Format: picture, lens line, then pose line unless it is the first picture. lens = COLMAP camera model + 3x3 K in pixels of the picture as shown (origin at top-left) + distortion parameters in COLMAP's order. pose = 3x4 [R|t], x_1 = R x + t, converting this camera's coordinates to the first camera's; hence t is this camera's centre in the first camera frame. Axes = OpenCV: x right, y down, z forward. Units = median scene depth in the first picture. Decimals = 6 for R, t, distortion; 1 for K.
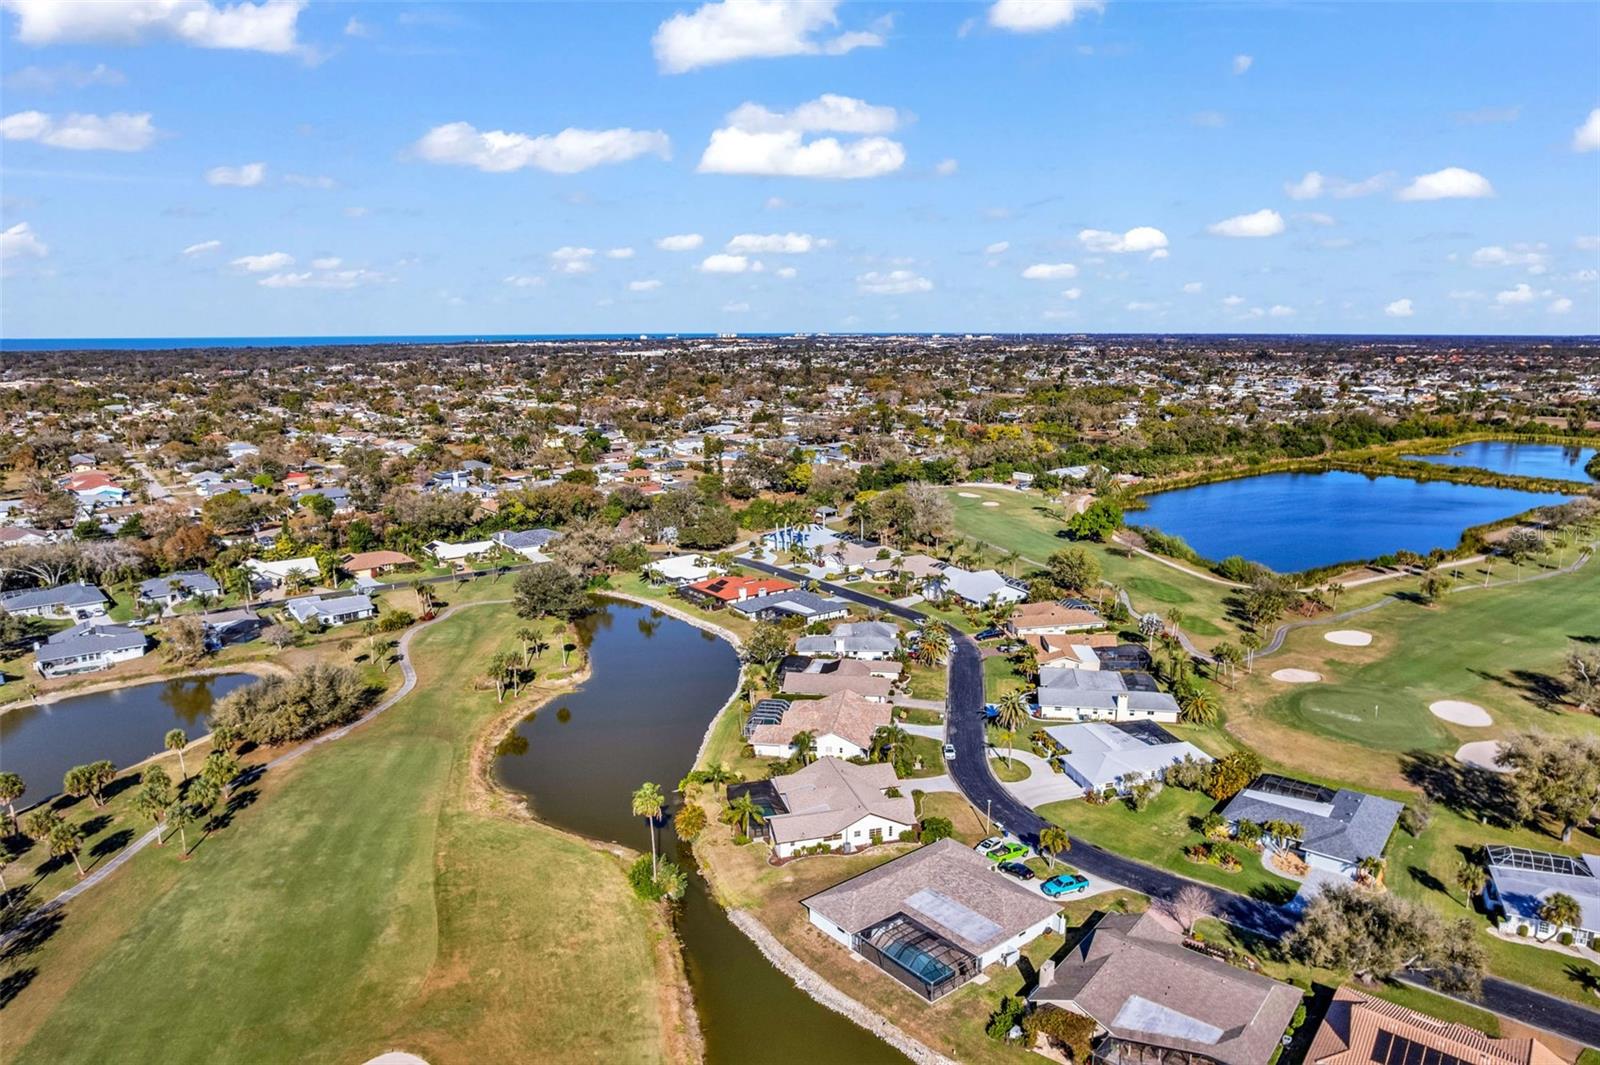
lens RADIAL K [[1036.8, 0, 814.0], [0, 1036.8, 544.1], [0, 0, 1]] dist [-0.081603, 0.075294]
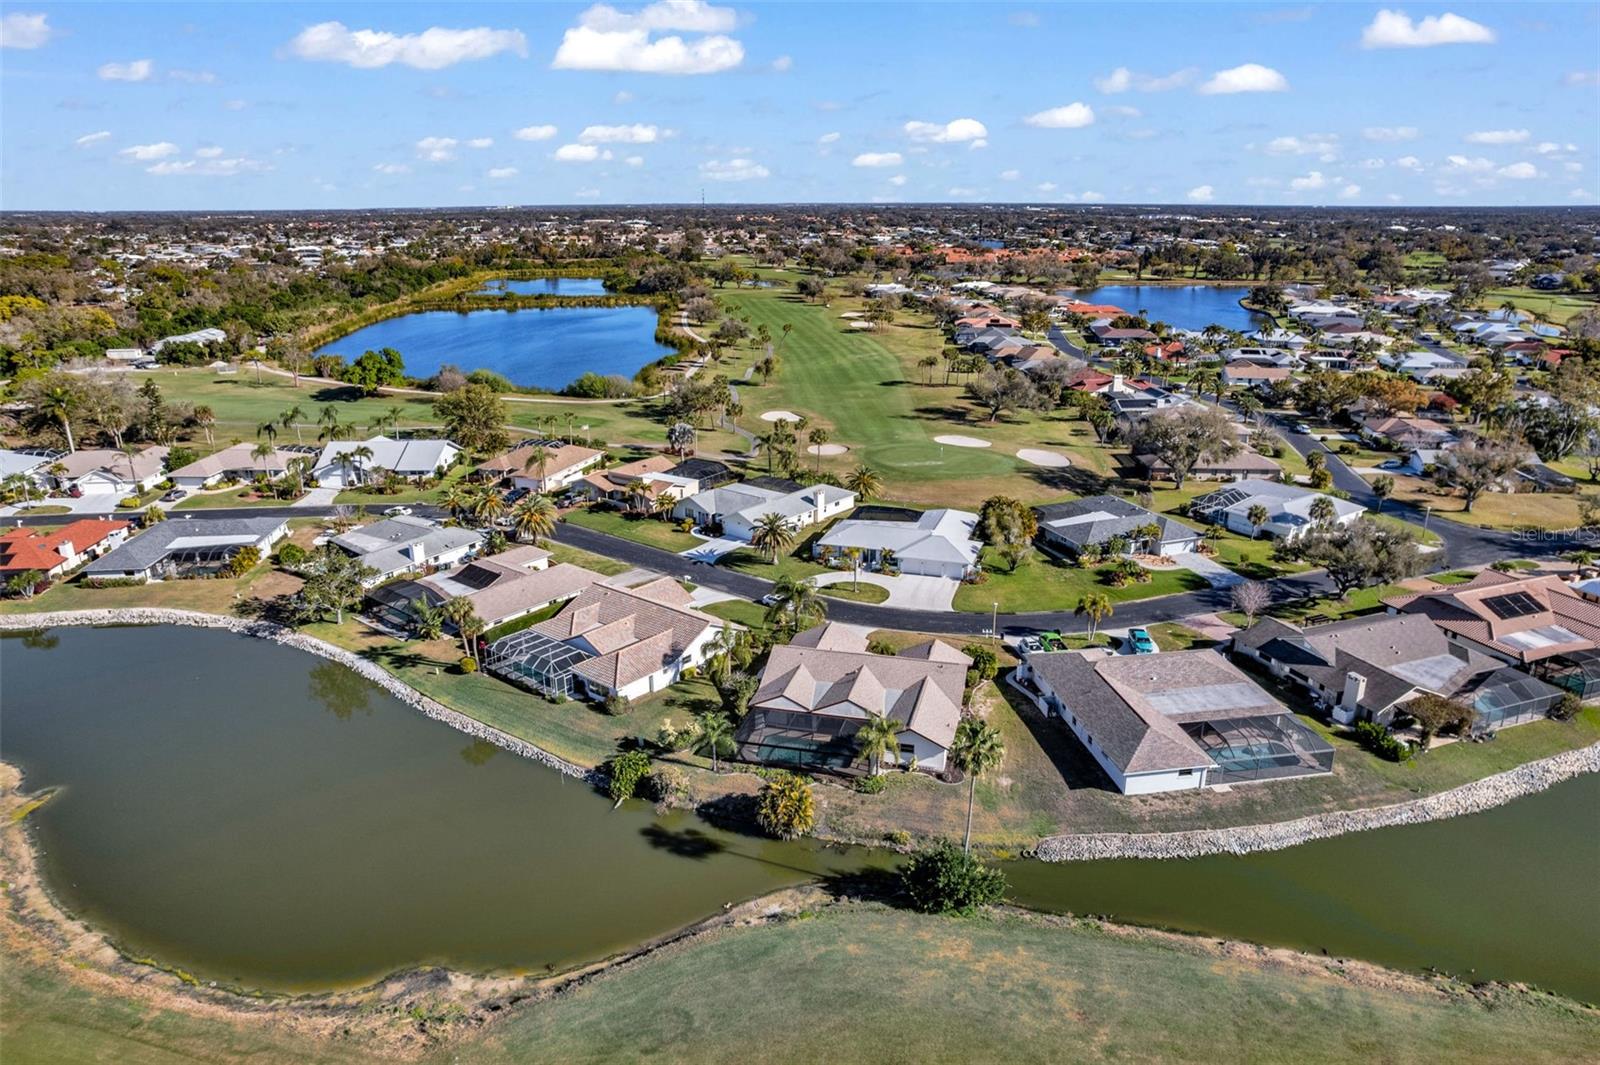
lens RADIAL K [[1034.8, 0, 815.9], [0, 1034.8, 540.9], [0, 0, 1]] dist [-0.070740, 0.057702]
pose [[0.506989, -0.271859, 0.817958, -0.322110], [0.179546, 0.961452, 0.208265, 0.000843], [-0.843045, 0.041273, 0.536257, 0.381590]]
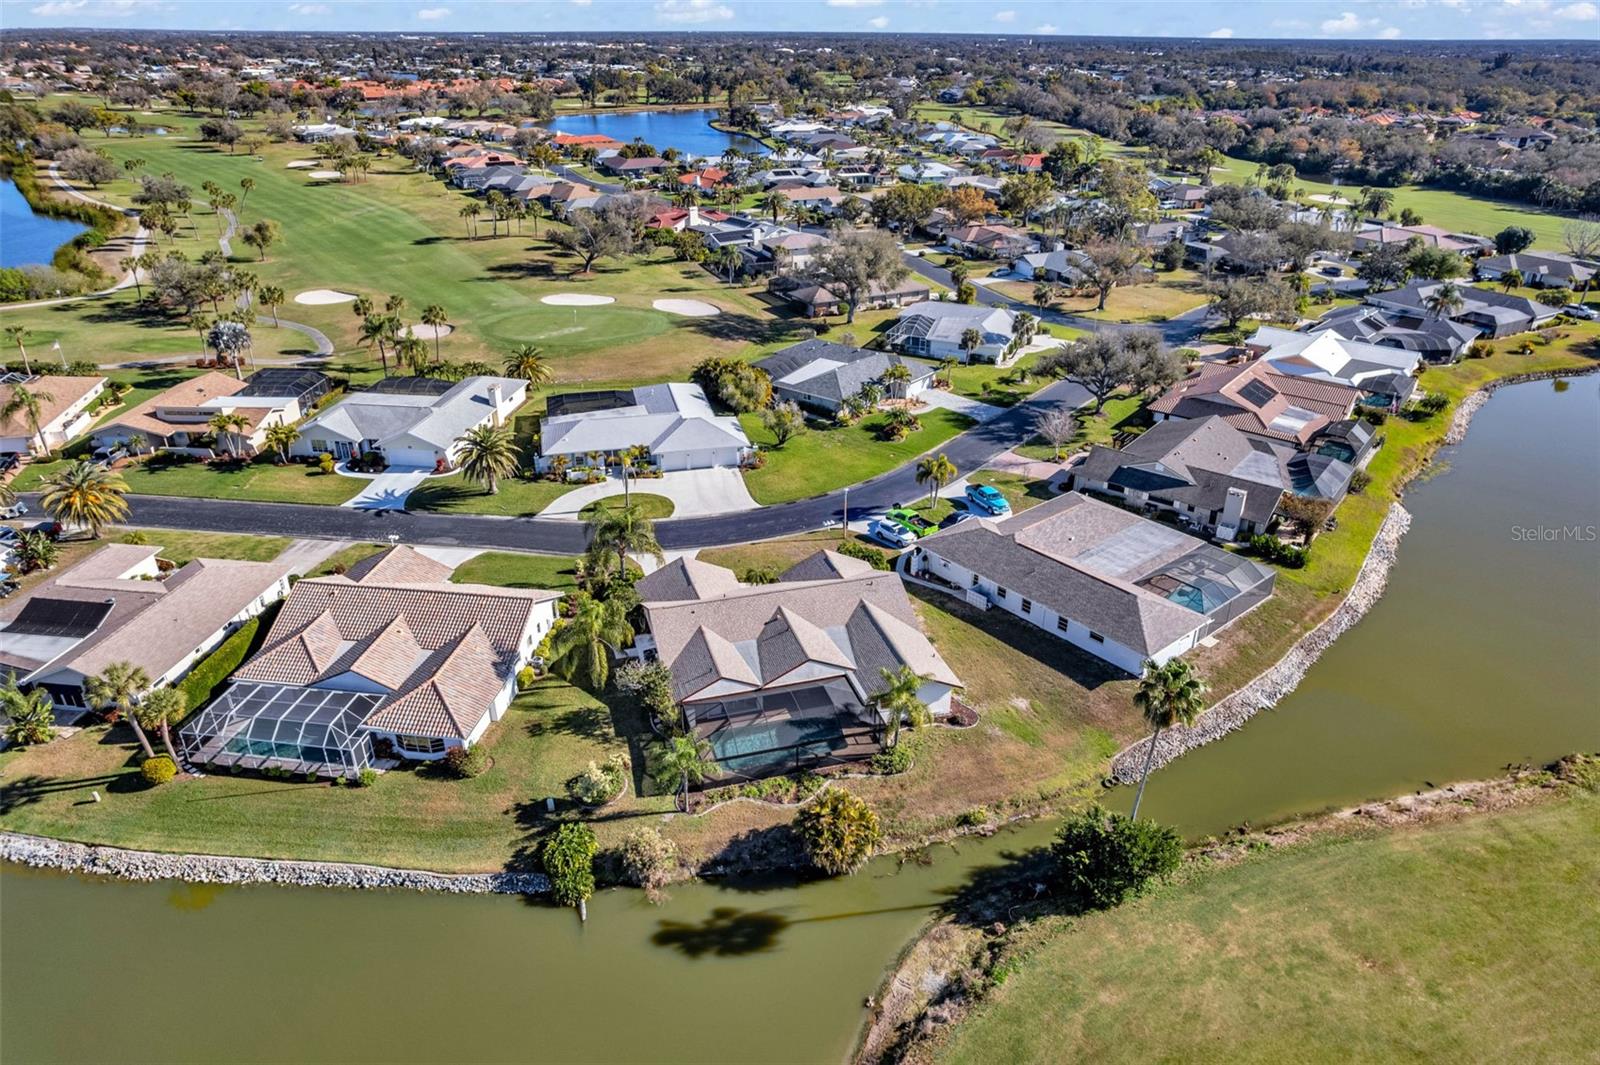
lens RADIAL K [[1036.8, 0, 814.0], [0, 1036.8, 544.1], [0, 0, 1]] dist [-0.081603, 0.075294]
pose [[-0.016584, -0.450302, 0.892722, -0.261419], [0.198961, 0.873504, 0.444304, -0.016743], [-0.979867, 0.184985, 0.075107, 0.552244]]
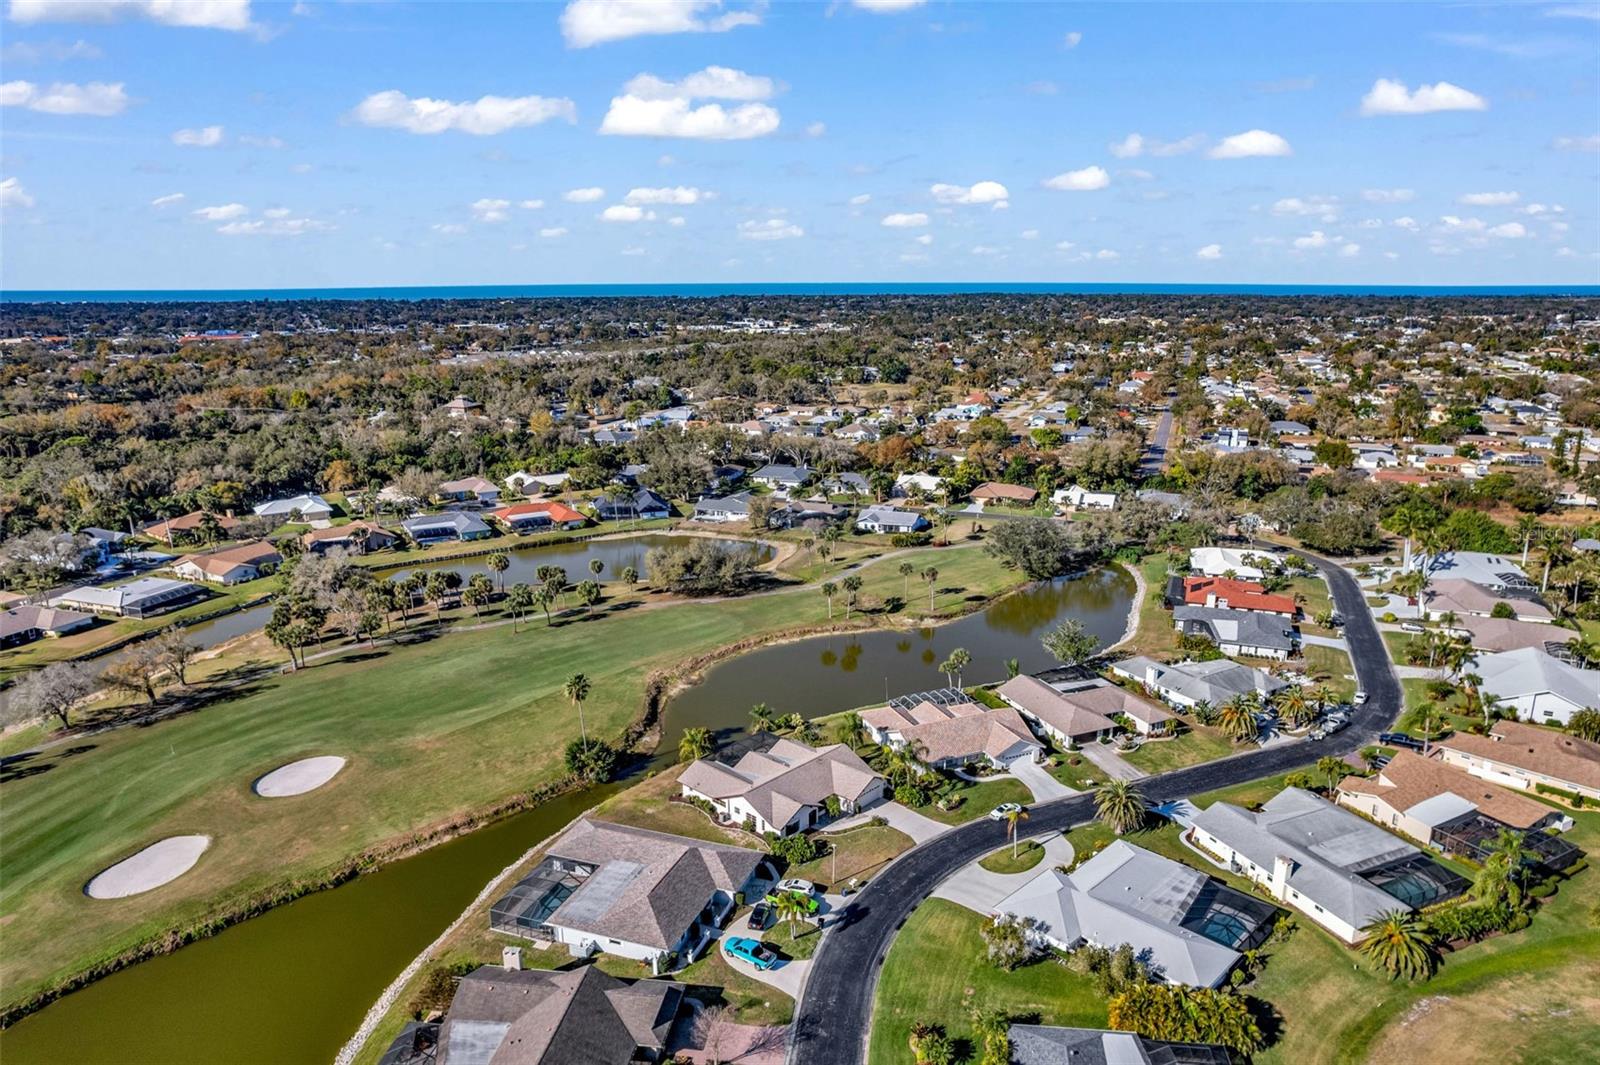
lens RADIAL K [[1034.8, 0, 815.9], [0, 1034.8, 540.9], [0, 0, 1]] dist [-0.070740, 0.057702]
pose [[0.523538, 0.211067, -0.825445, 0.457927], [-0.172483, 0.975024, 0.139918, -0.062689], [0.834361, 0.069123, 0.546868, 0.287018]]
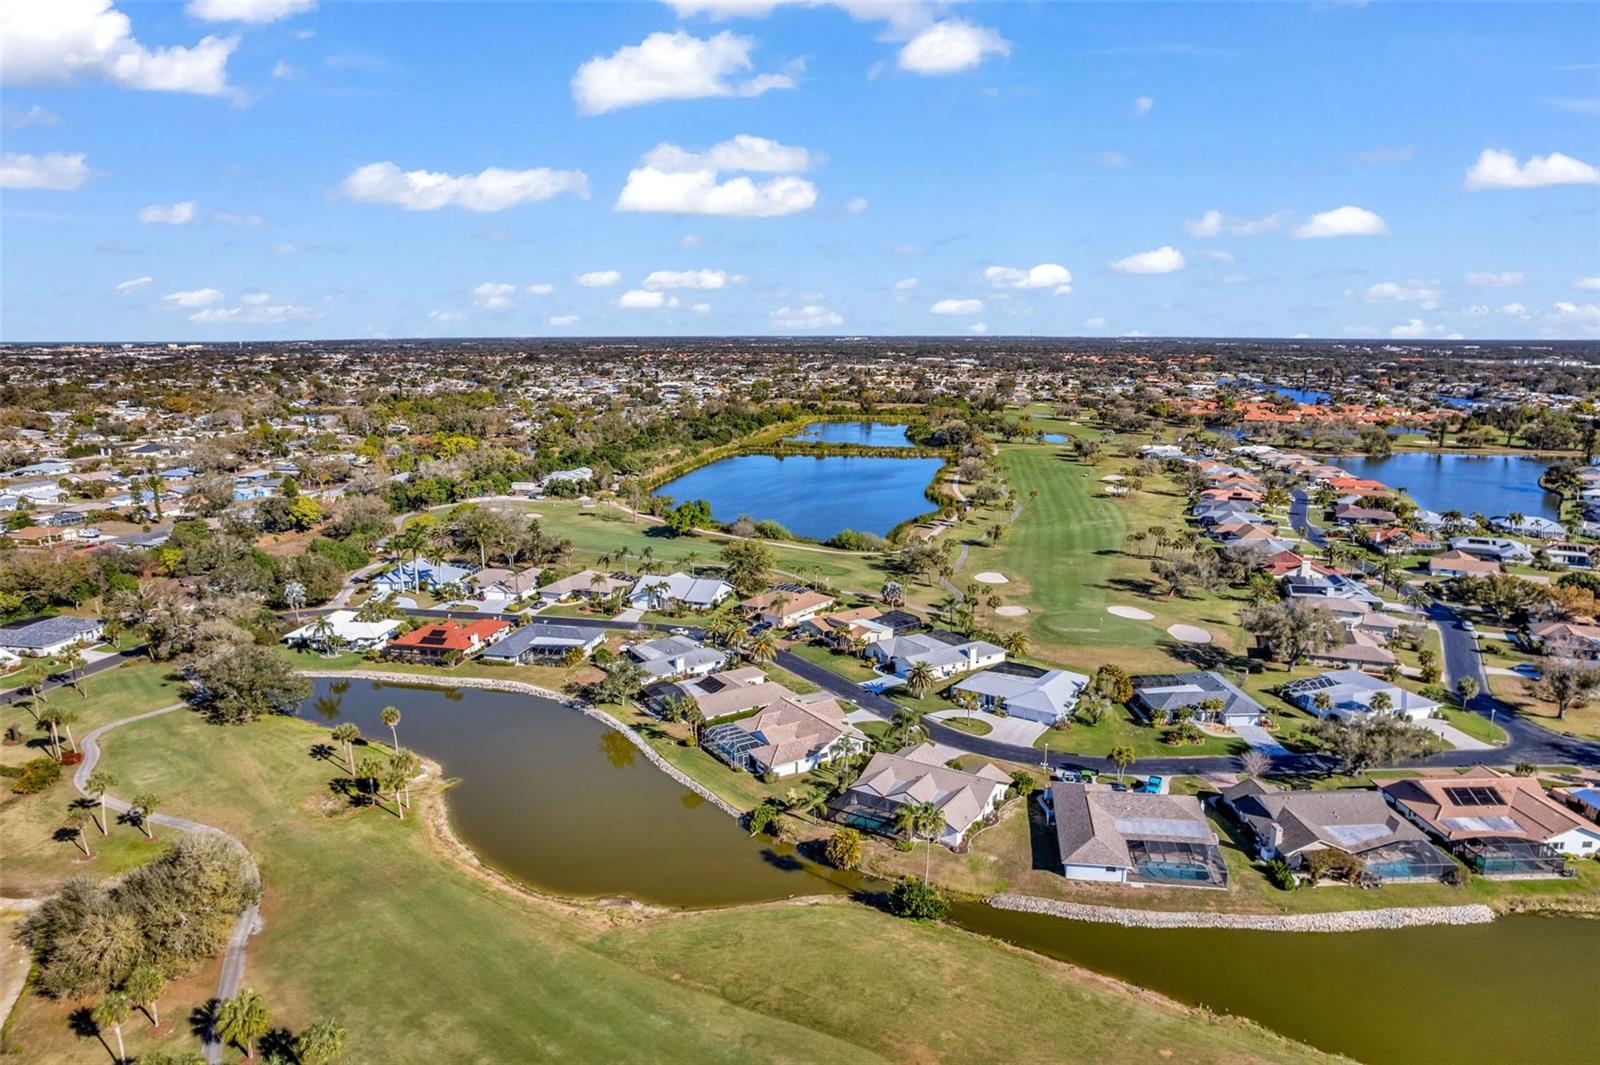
lens RADIAL K [[1034.8, 0, 815.9], [0, 1034.8, 540.9], [0, 0, 1]] dist [-0.070740, 0.057702]
pose [[0.751108, -0.130356, 0.647181, -0.418888], [0.135078, 0.989918, 0.042622, -0.034120], [-0.646212, 0.055406, 0.761144, 0.156565]]
